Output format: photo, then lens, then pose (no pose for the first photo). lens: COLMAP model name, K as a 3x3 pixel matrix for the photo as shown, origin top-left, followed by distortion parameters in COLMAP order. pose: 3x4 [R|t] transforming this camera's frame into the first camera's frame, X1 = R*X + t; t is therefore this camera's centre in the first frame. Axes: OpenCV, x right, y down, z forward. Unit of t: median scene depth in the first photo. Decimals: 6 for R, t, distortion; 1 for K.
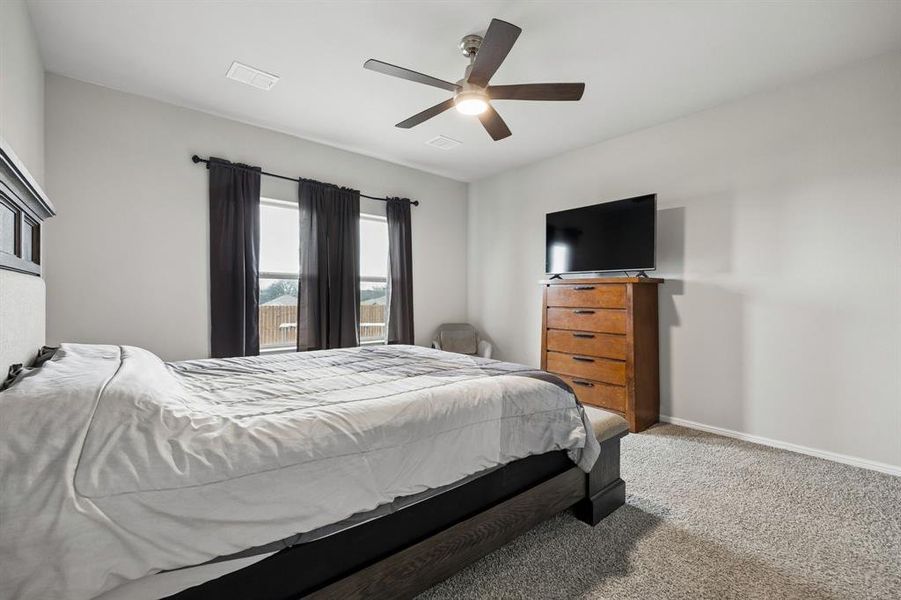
lens RADIAL K [[388.5, 0, 445.9], [0, 388.5, 296.6], [0, 0, 1]] dist [-0.002895, -0.000358]
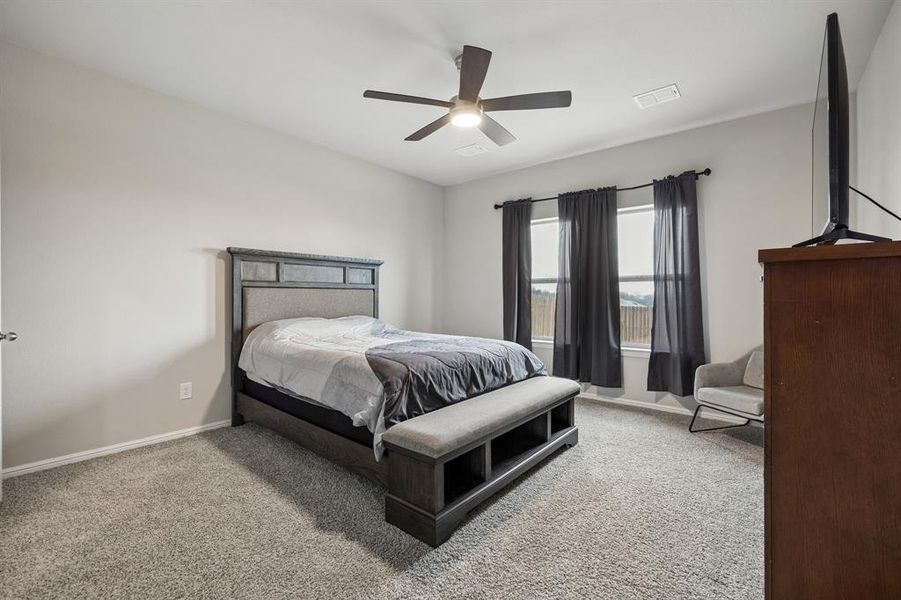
lens RADIAL K [[388.5, 0, 452.1], [0, 388.5, 296.1], [0, 0, 1]] dist [-0.002895, -0.000358]
pose [[0.174505, -0.008180, -0.984622, 0.698098], [-0.006062, 0.999938, -0.009382, 0.007243], [0.984638, 0.007606, 0.174445, 0.490814]]
